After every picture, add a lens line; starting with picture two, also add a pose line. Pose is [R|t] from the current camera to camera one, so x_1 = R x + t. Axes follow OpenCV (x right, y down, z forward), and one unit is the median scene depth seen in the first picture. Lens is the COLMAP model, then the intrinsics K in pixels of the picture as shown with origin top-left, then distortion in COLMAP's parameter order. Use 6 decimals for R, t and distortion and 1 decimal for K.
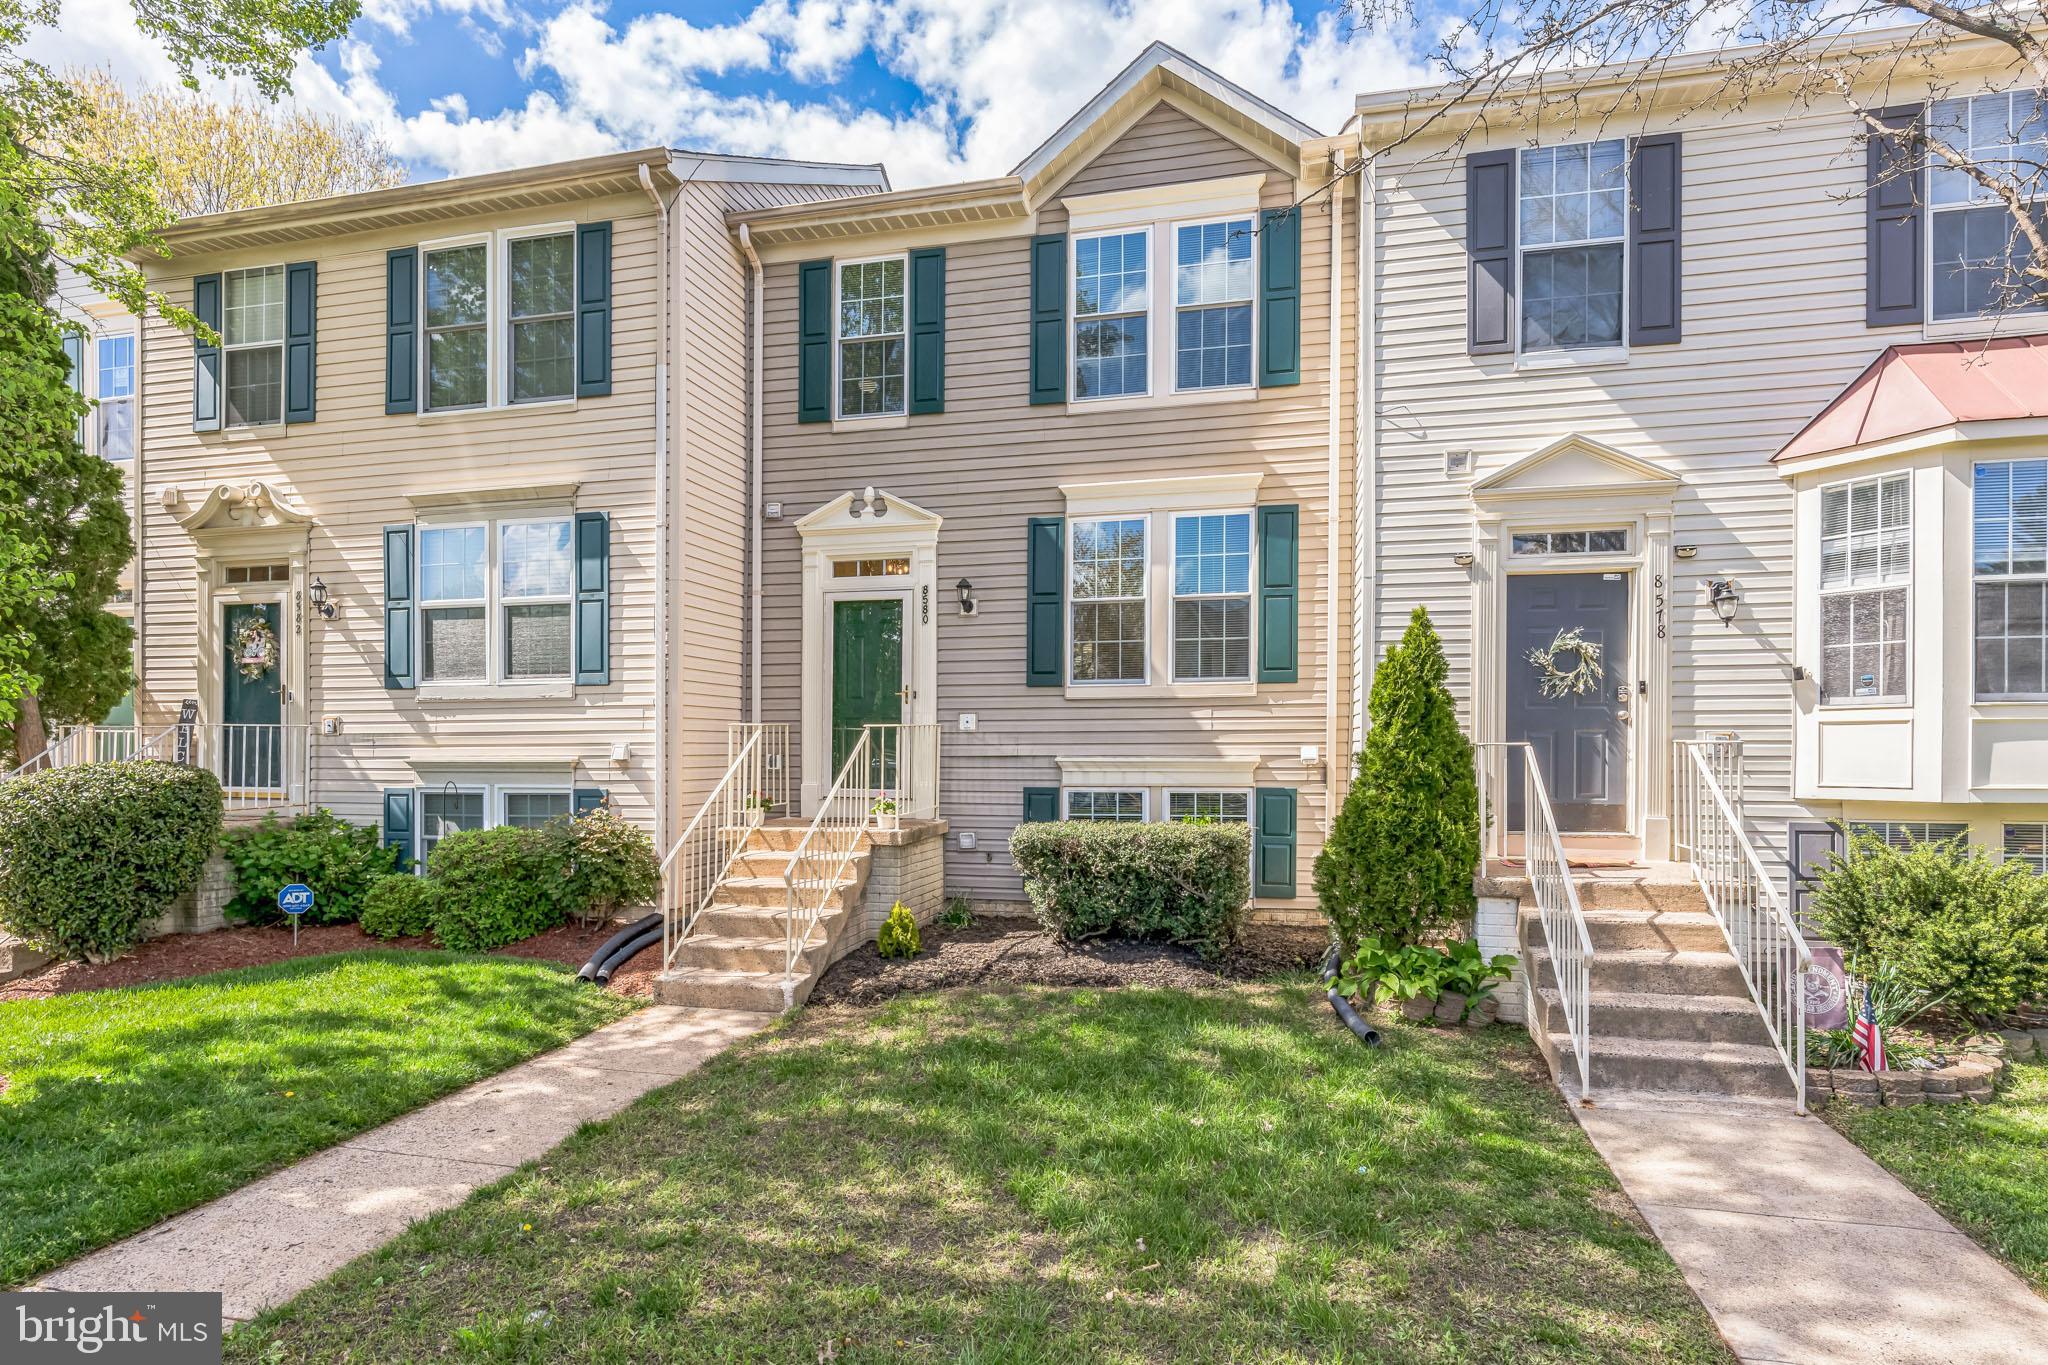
lens RADIAL K [[1072.5, 0, 963.9], [0, 1072.5, 618.3], [0, 0, 1]] dist [-0.003301, 0.000302]
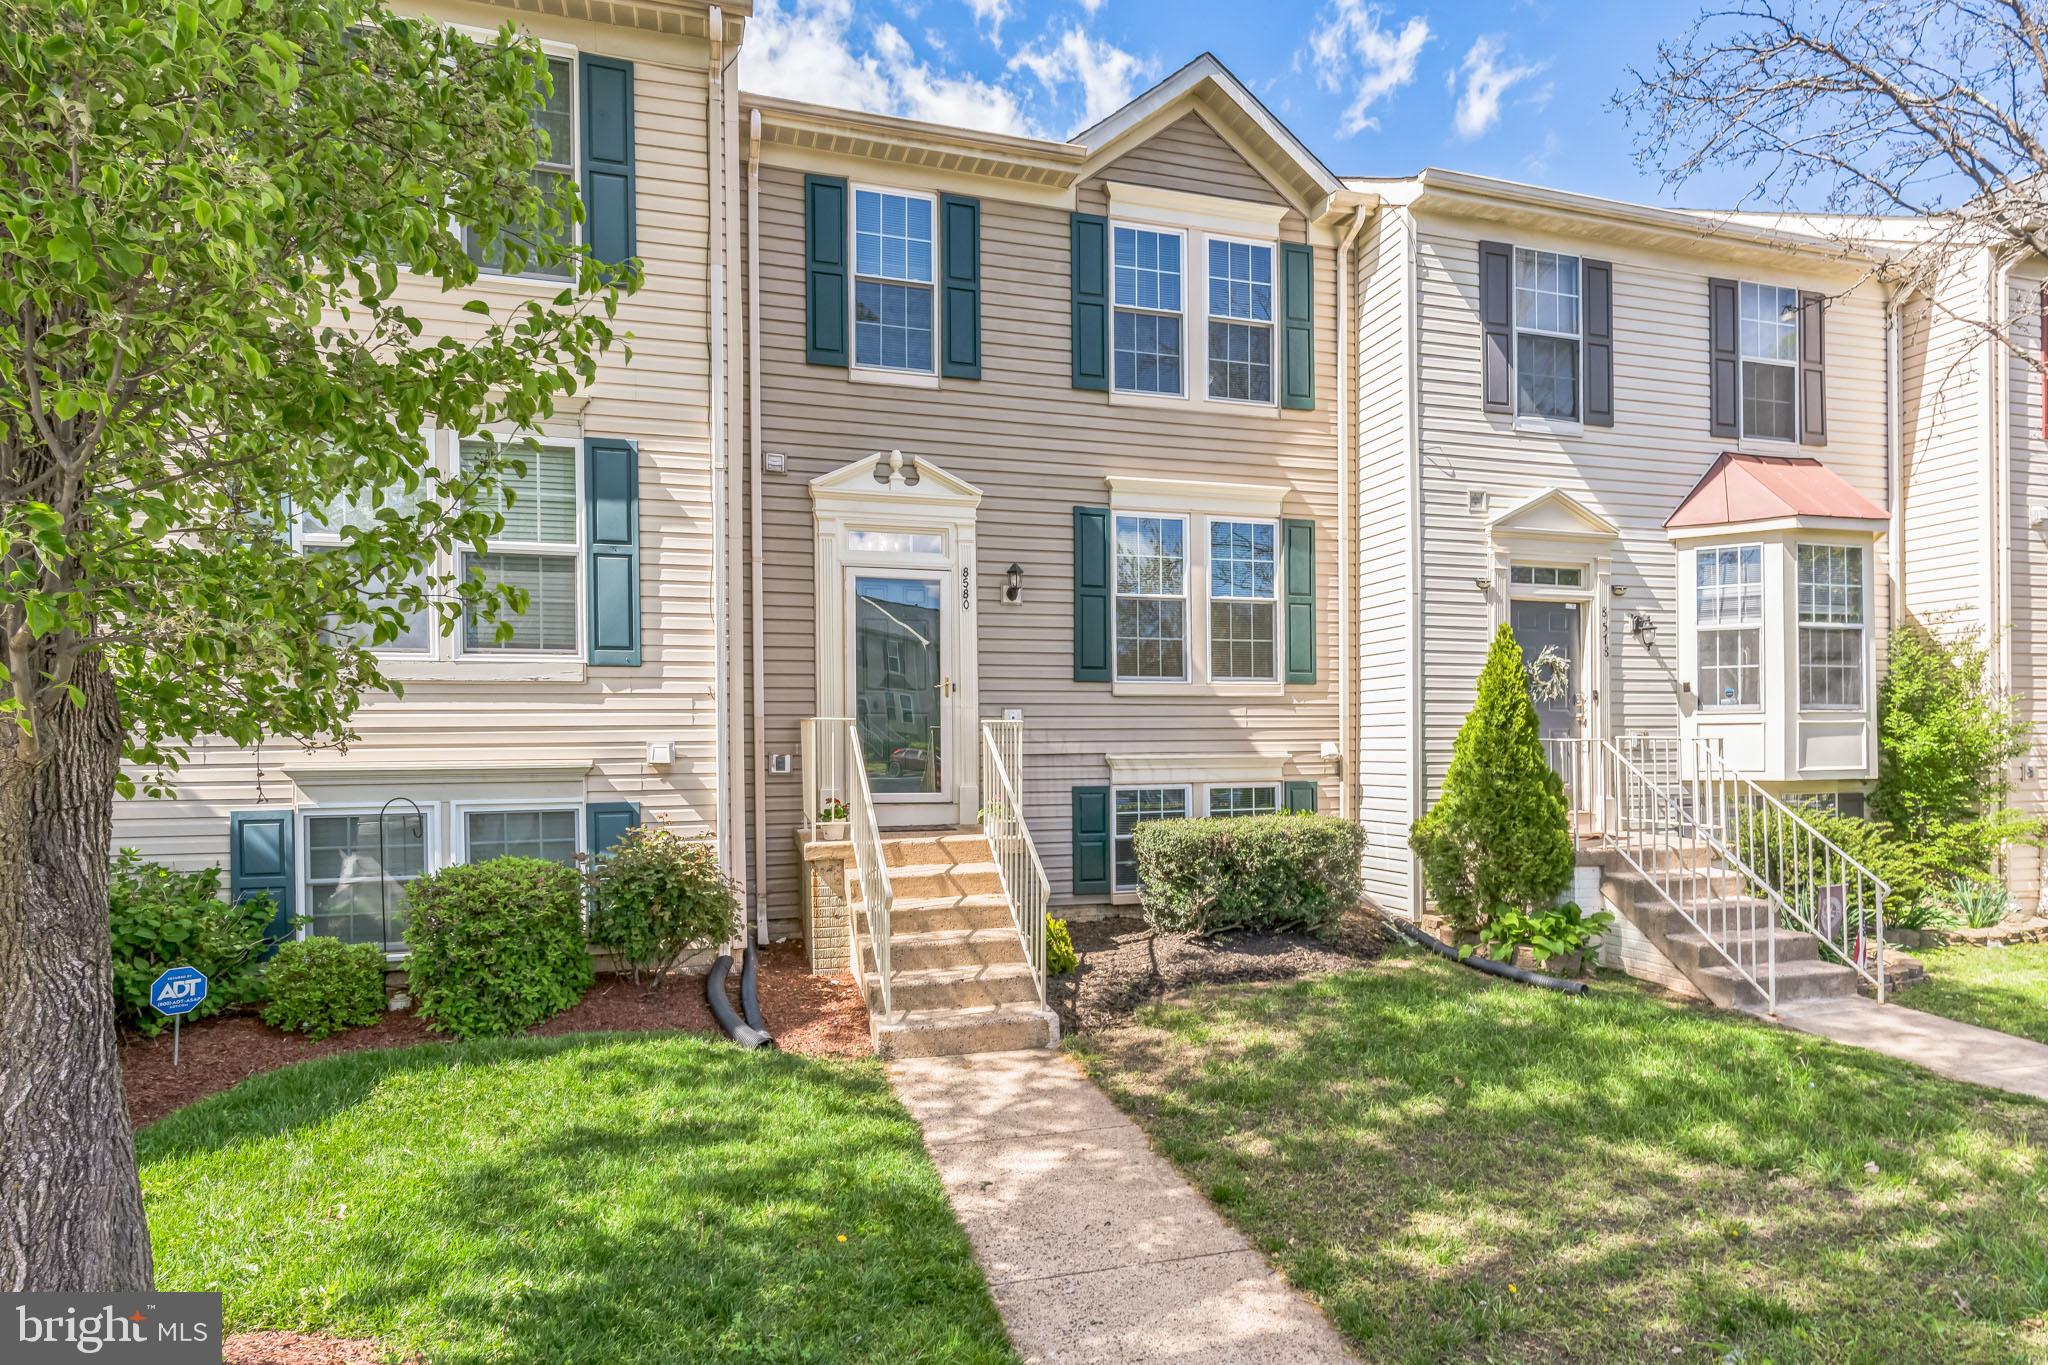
lens RADIAL K [[1118.6, 0, 1027.0], [0, 1118.6, 617.4], [0, 0, 1]] dist [0.004336, -0.000446]
pose [[0.857521, 0.053876, 0.511621, -0.504720], [-0.056631, 0.998343, -0.010212, 0.019521], [-0.511323, -0.020216, 0.859151, 0.168493]]
